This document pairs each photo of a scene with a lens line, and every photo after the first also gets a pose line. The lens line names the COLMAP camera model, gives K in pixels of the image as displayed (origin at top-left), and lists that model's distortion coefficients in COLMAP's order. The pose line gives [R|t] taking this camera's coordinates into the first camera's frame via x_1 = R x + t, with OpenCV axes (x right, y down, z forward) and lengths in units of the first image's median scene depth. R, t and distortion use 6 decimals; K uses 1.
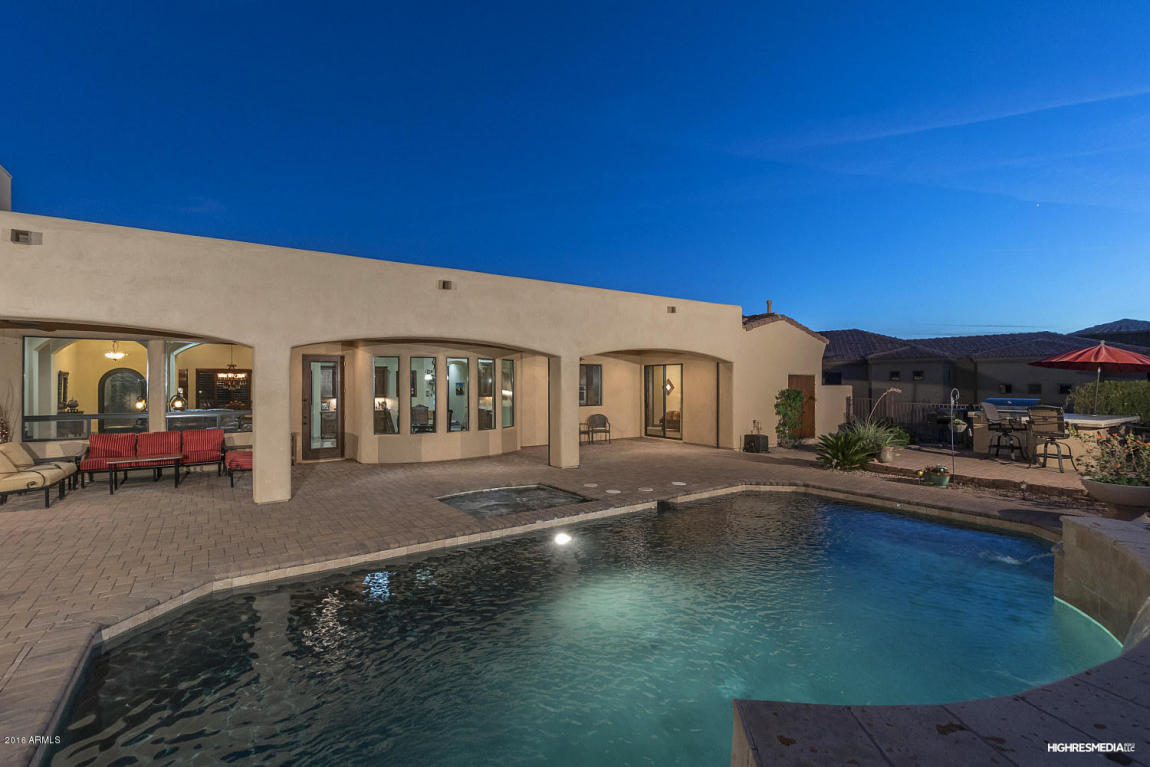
lens RADIAL K [[519.5, 0, 570.4], [0, 519.5, 382.2], [0, 0, 1]] dist [0.002856, 0.001815]
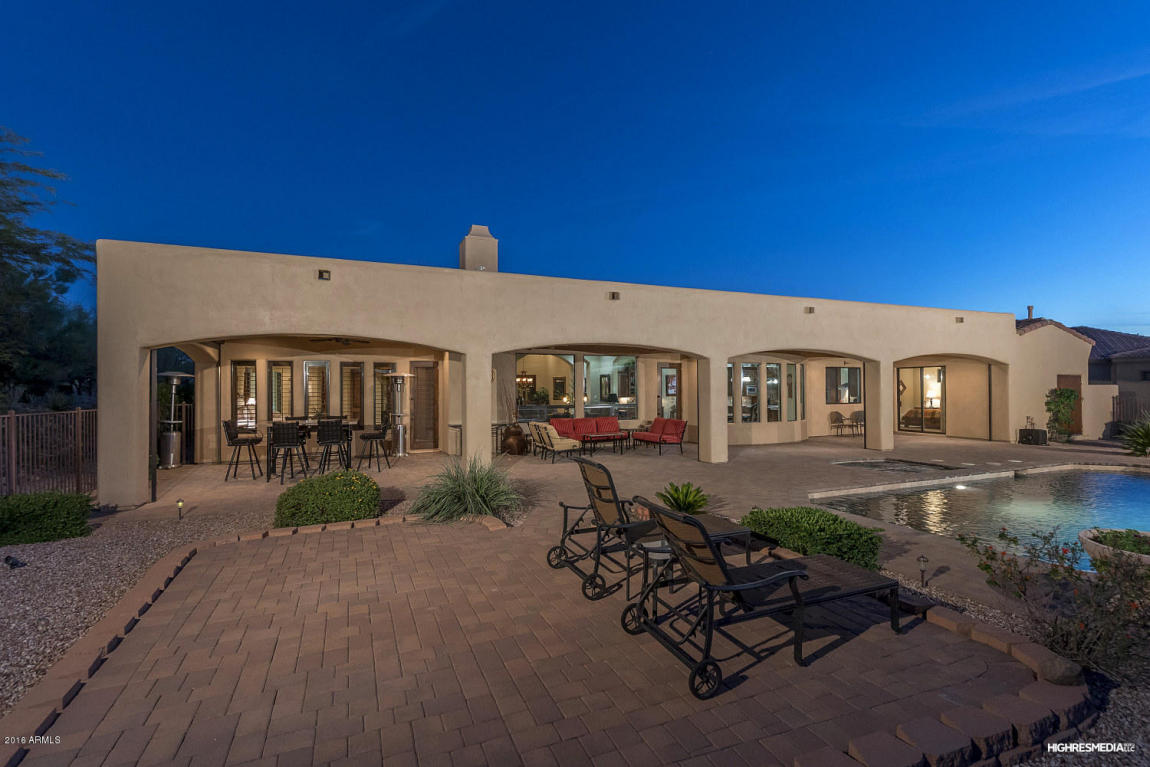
lens RADIAL K [[519.5, 0, 575.8], [0, 519.5, 385.6], [0, 0, 1]] dist [0.002856, 0.001815]
pose [[0.977582, -0.005127, -0.210493, -0.343332], [0.004818, 0.999986, -0.001983, 0.005639], [0.210500, 0.000924, 0.977593, -0.279838]]
